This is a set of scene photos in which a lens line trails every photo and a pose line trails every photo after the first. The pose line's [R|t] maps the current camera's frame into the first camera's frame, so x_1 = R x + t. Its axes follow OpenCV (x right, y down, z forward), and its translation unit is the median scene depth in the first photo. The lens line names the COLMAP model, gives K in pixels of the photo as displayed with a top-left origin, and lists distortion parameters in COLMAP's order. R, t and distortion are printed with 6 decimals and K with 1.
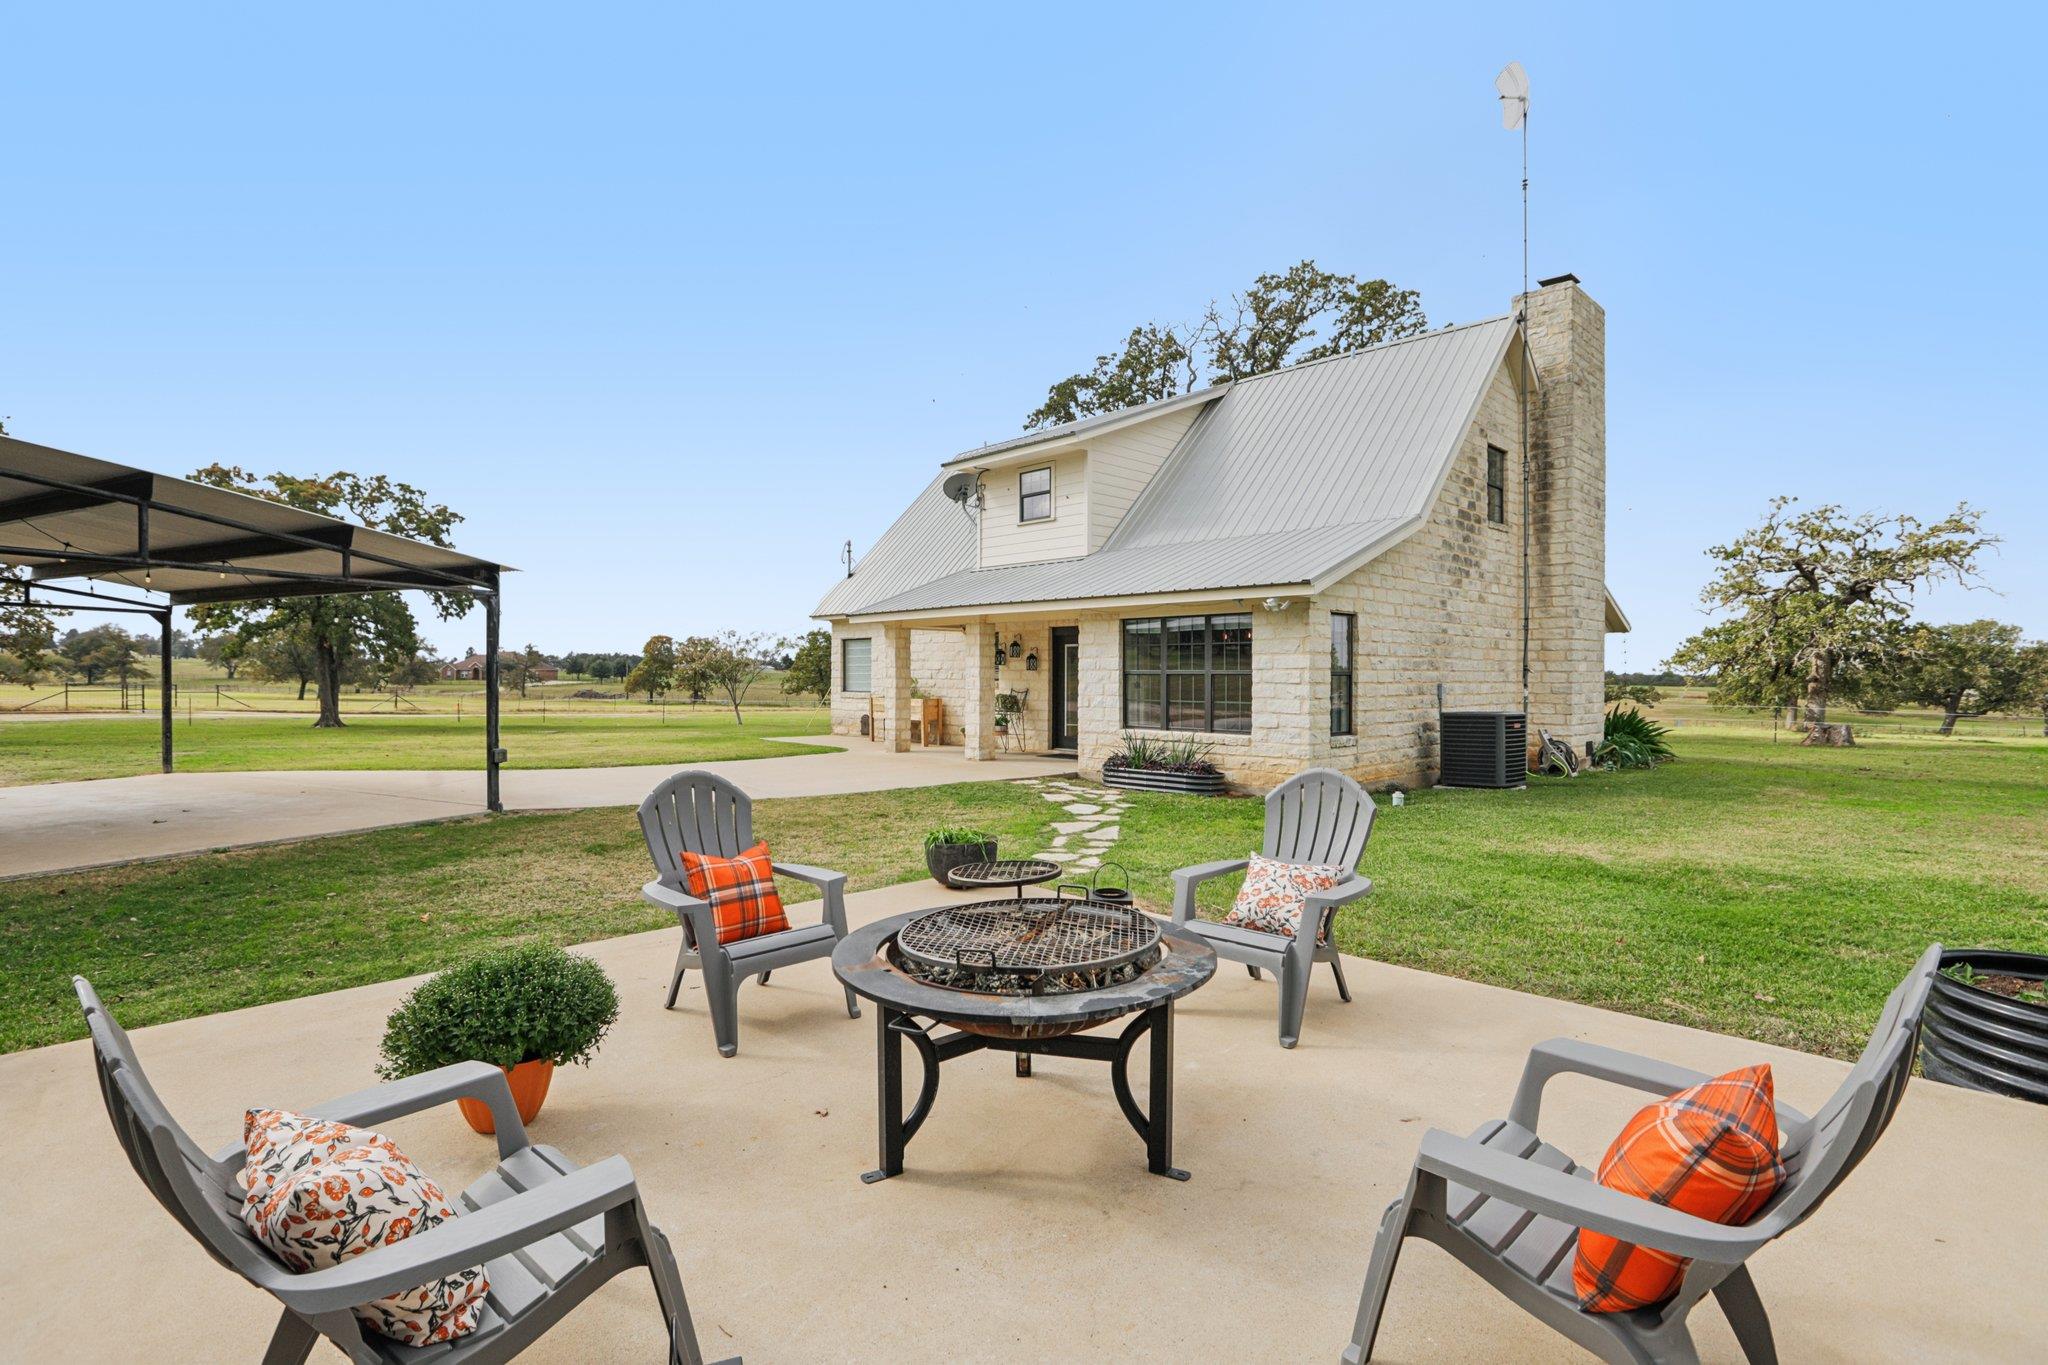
lens RADIAL K [[963.4, 0, 1015.2], [0, 963.4, 670.7], [0, 0, 1]] dist [-0.034585, 0.003741]
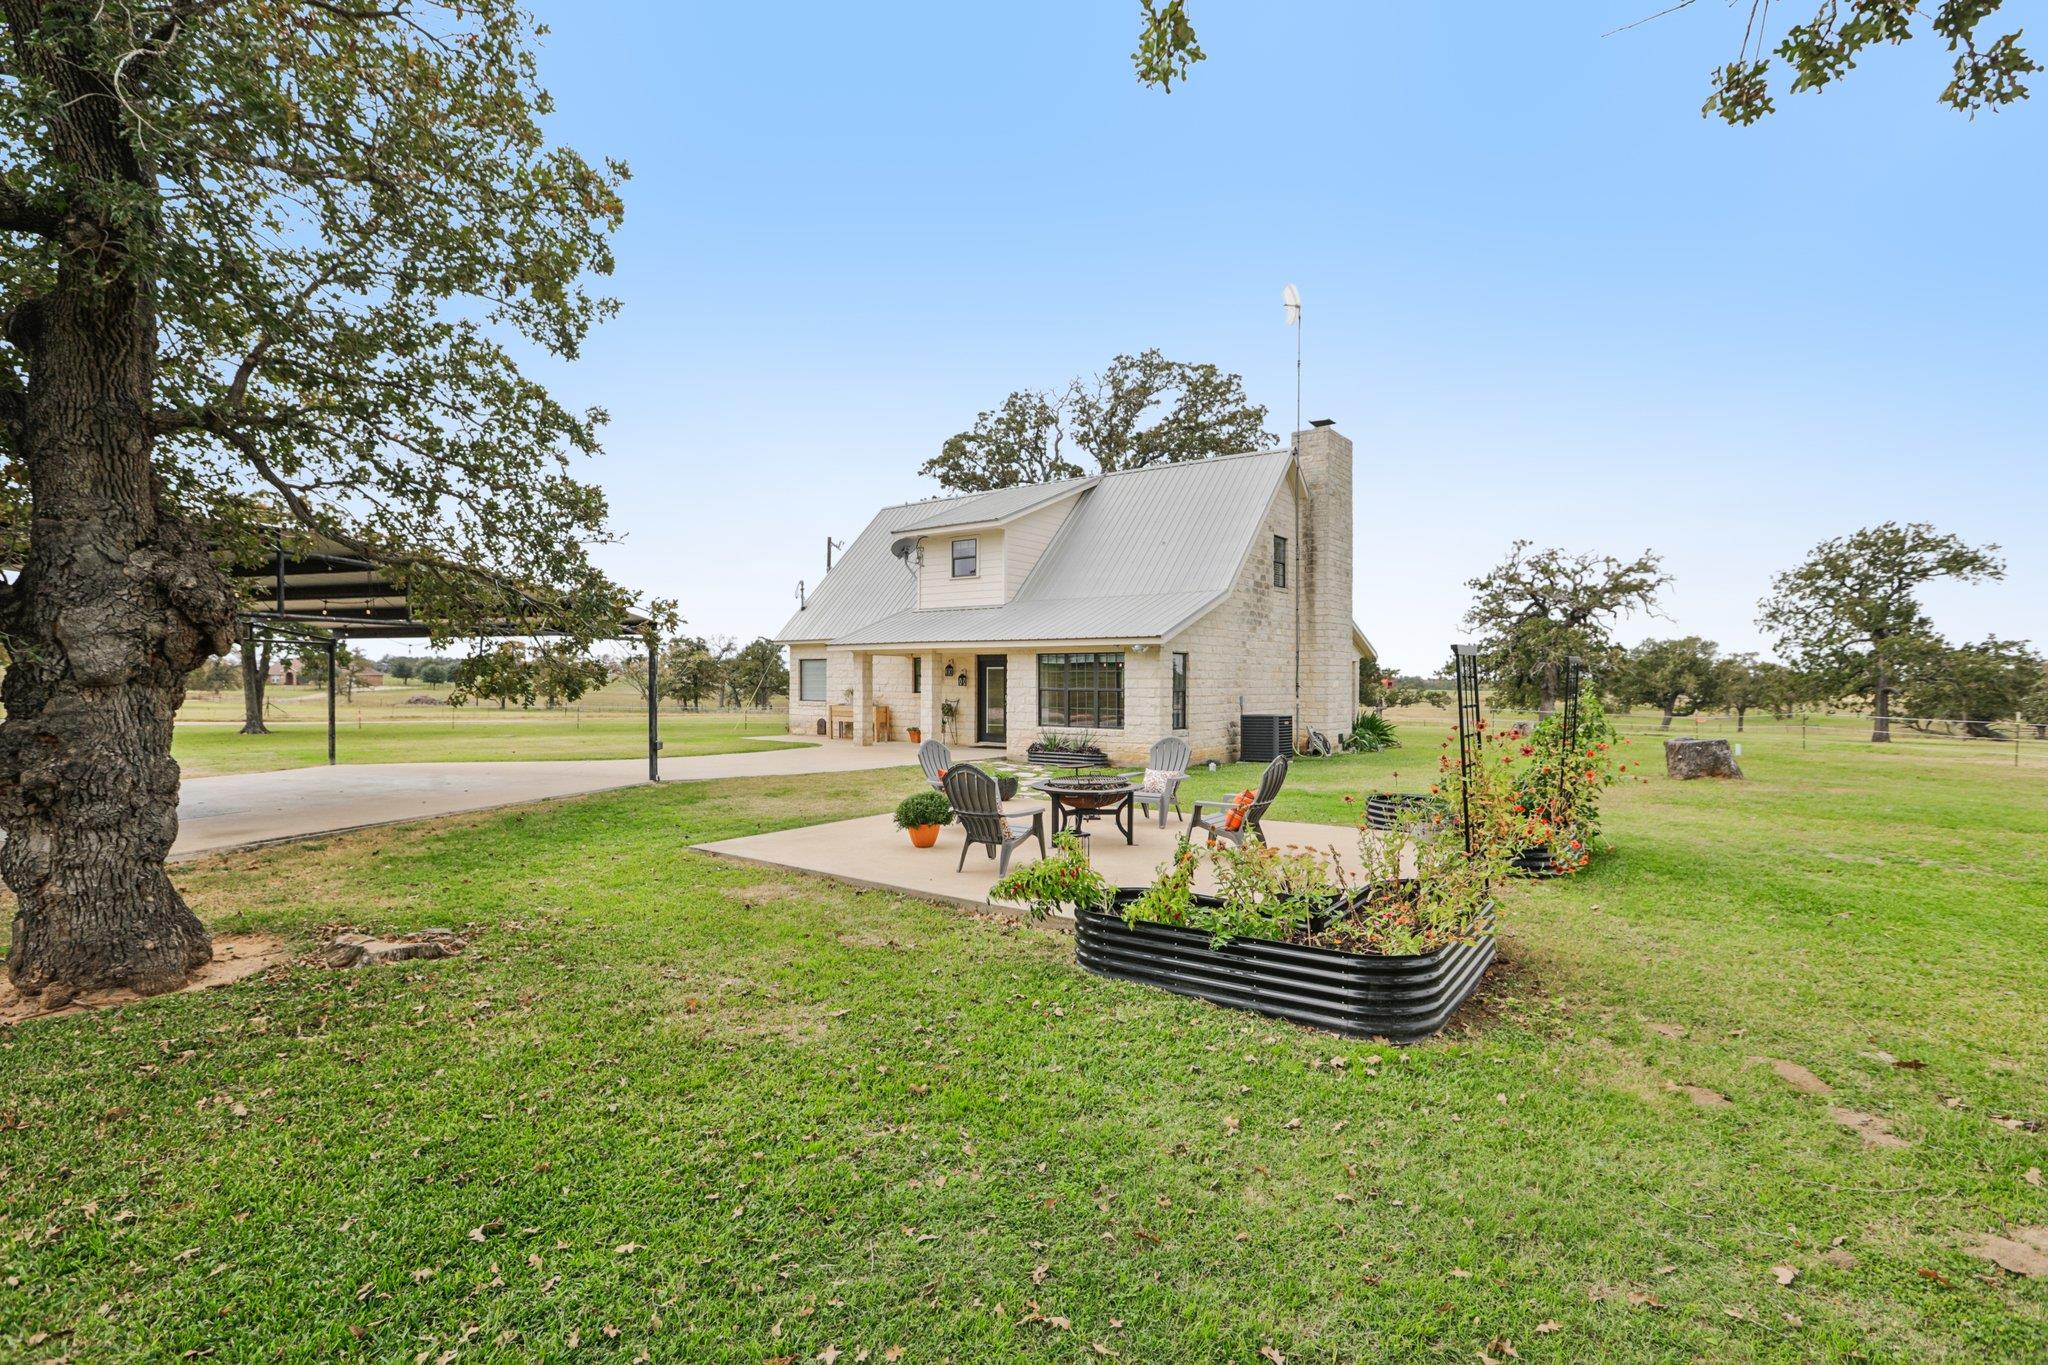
lens RADIAL K [[957.3, 0, 1018.5], [0, 957.3, 689.3], [0, 0, 1]] dist [-0.035486, -0.000094]
pose [[0.986938, -0.001369, 0.161097, -0.115700], [-0.001038, 0.999889, 0.014855, -0.014651], [-0.161100, -0.014828, 0.986827, -0.339585]]
